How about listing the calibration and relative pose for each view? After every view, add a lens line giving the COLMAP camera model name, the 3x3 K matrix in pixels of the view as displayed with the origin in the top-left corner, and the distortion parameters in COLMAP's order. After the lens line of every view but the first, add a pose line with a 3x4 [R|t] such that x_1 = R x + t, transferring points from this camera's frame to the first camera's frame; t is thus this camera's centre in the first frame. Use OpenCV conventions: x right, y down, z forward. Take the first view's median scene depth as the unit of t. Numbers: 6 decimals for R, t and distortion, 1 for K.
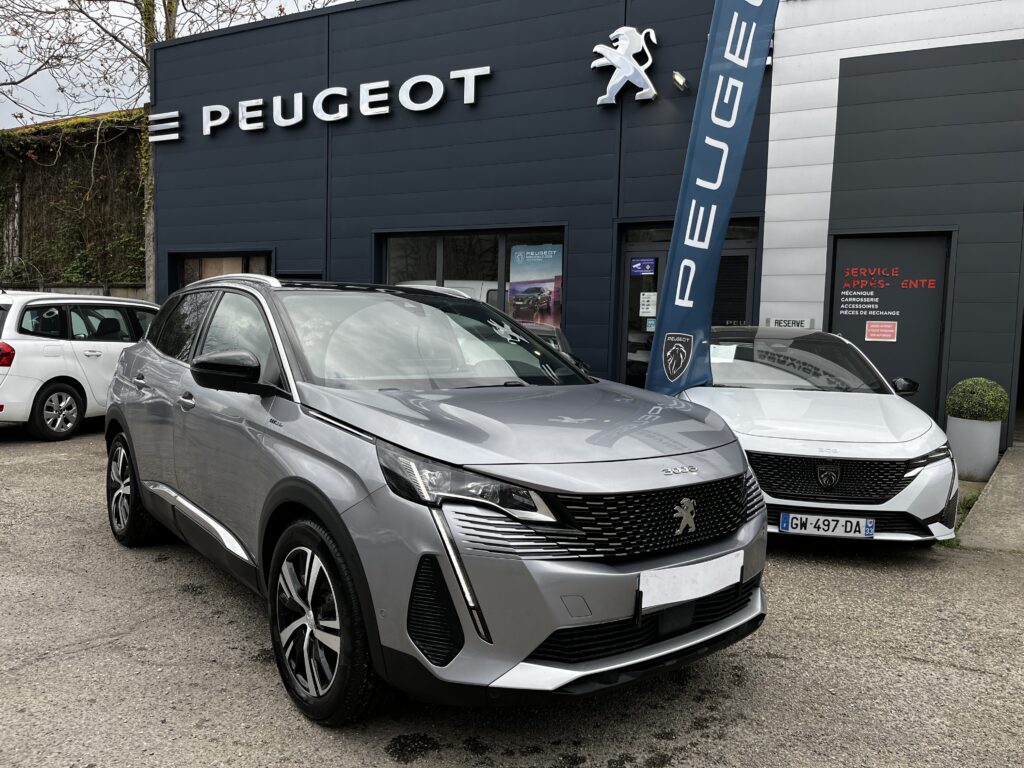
lens RADIAL K [[766.6, 0, 512.4], [0, 766.6, 389.7], [0, 0, 1]] dist [0.074383, -0.107615]
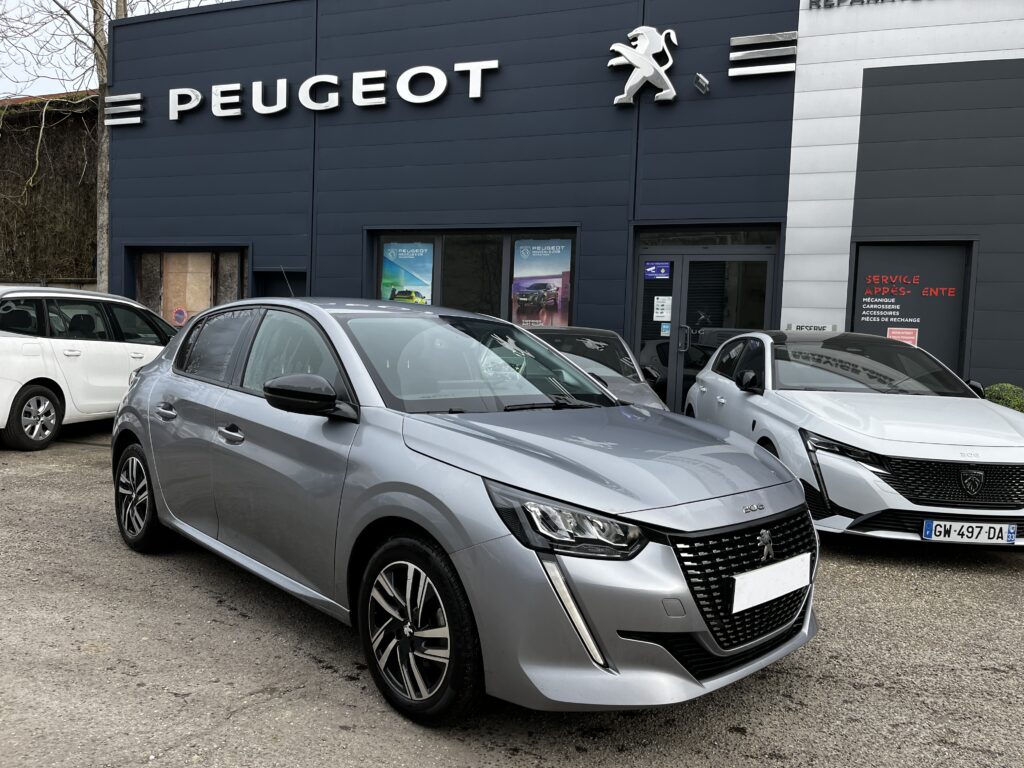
lens RADIAL K [[766.6, 0, 504.2], [0, 766.6, 389.6], [0, 0, 1]] dist [0.074383, -0.107615]
pose [[0.993293, 0.003711, 0.115565, -0.140395], [-0.002458, 0.999937, -0.010984, 0.004018], [-0.115598, 0.010626, 0.993239, 0.047403]]
